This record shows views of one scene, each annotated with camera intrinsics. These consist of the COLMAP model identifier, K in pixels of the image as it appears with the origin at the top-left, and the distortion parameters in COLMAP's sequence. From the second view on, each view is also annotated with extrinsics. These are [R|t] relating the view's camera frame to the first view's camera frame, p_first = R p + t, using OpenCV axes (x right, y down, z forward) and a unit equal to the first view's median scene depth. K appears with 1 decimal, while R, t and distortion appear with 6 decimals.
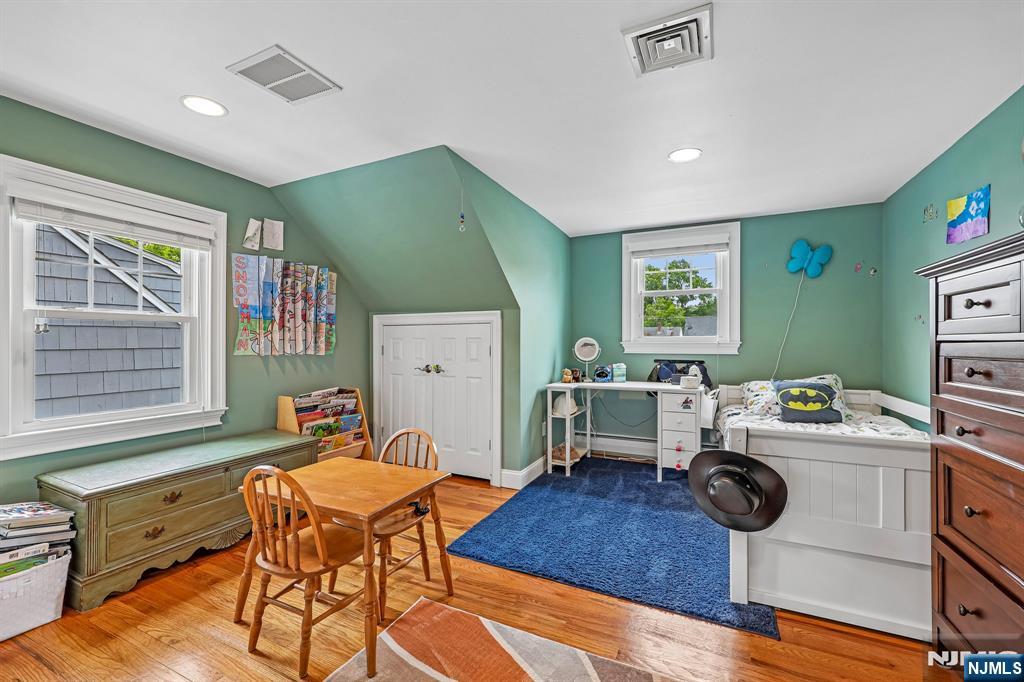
lens RADIAL K [[422.4, 0, 516.5], [0, 422.4, 339.3], [0, 0, 1]] dist [0.003524, 0.000272]
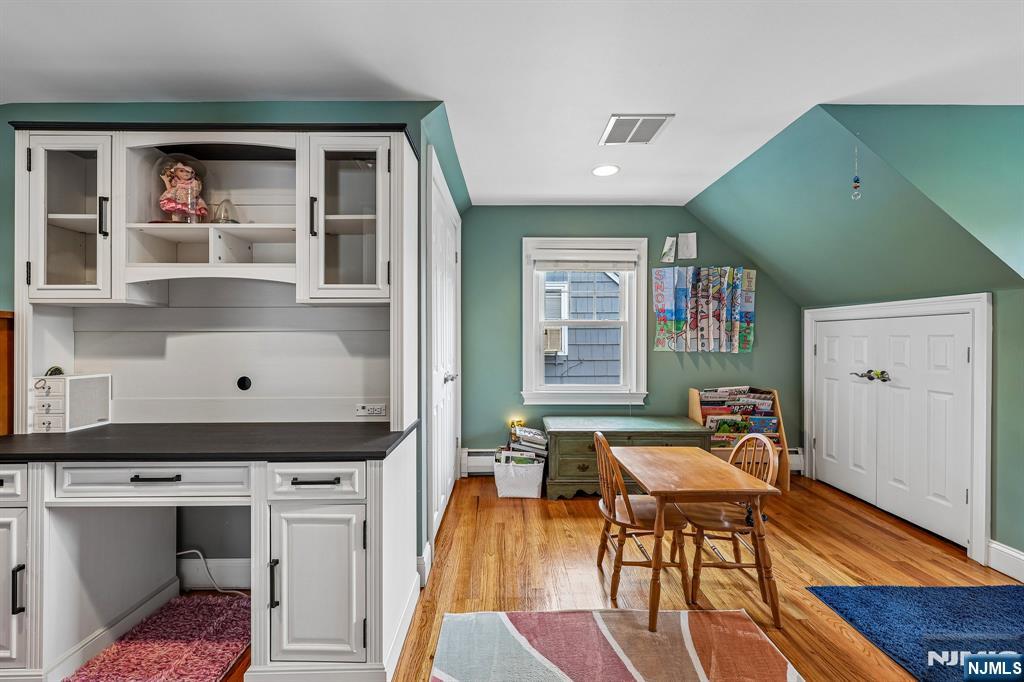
lens RADIAL K [[422.4, 0, 509.3], [0, 422.4, 339.1], [0, 0, 1]] dist [0.003524, 0.000272]
pose [[0.446750, 0.001659, -0.894657, 0.237660], [0.004248, 0.999983, 0.003976, -0.003276], [0.894649, -0.005577, 0.446735, 0.064348]]
